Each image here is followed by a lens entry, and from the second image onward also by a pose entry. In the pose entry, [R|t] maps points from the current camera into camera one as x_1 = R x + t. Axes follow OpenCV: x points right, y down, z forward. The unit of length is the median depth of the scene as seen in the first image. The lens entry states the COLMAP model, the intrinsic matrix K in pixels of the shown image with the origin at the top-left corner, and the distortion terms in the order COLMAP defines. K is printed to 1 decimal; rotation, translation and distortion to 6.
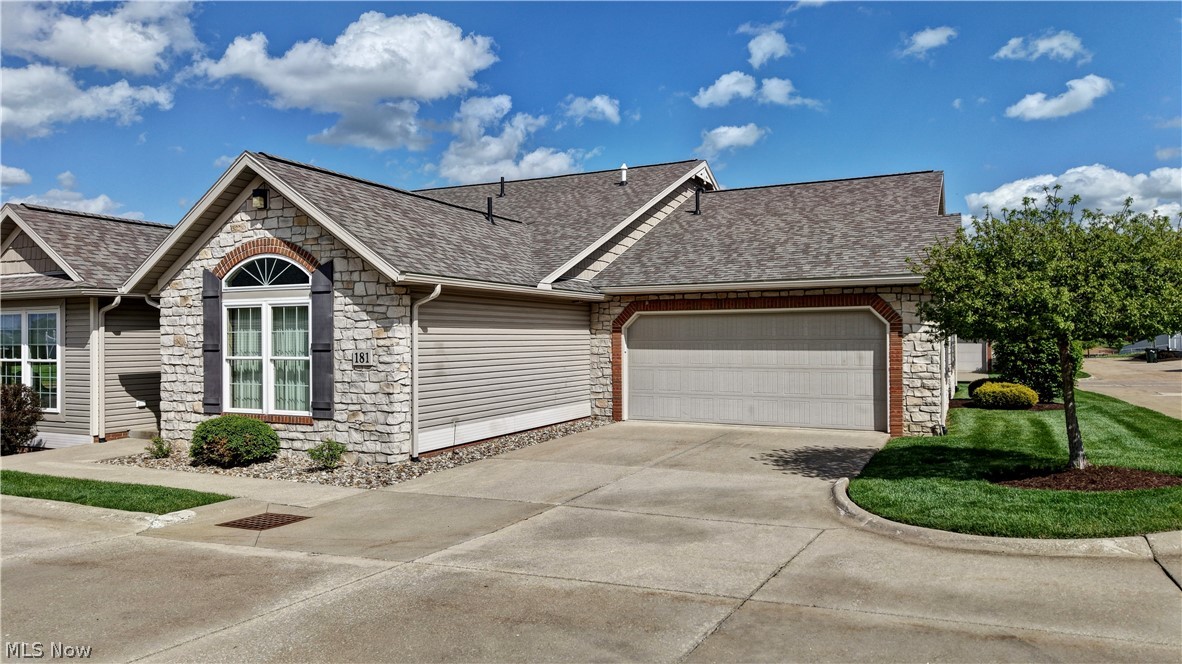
lens RADIAL K [[817.4, 0, 587.5], [0, 817.4, 343.3], [0, 0, 1]] dist [0.017782, -0.002813]
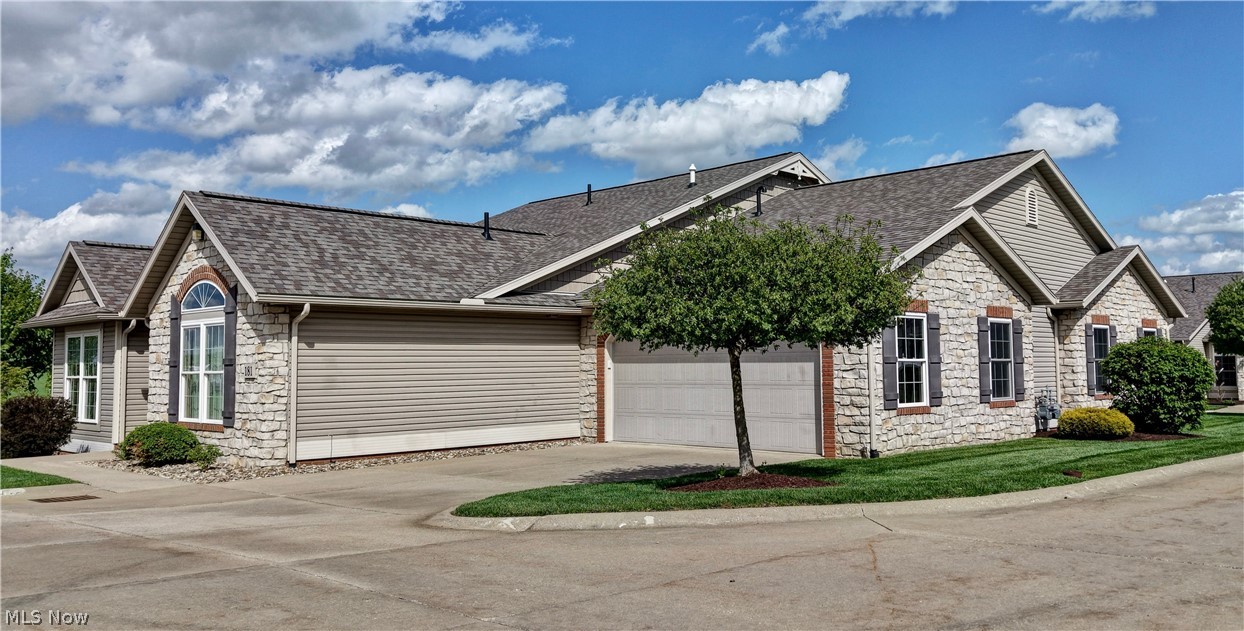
lens RADIAL K [[997.3, 0, 626.8], [0, 997.3, 305.2], [0, 0, 1]] dist [0.005239, -0.017775]
pose [[0.956220, -0.022198, -0.291806, 0.495825], [0.003688, 0.997954, -0.063833, 0.013640], [0.292626, 0.059962, 0.954345, -0.116615]]
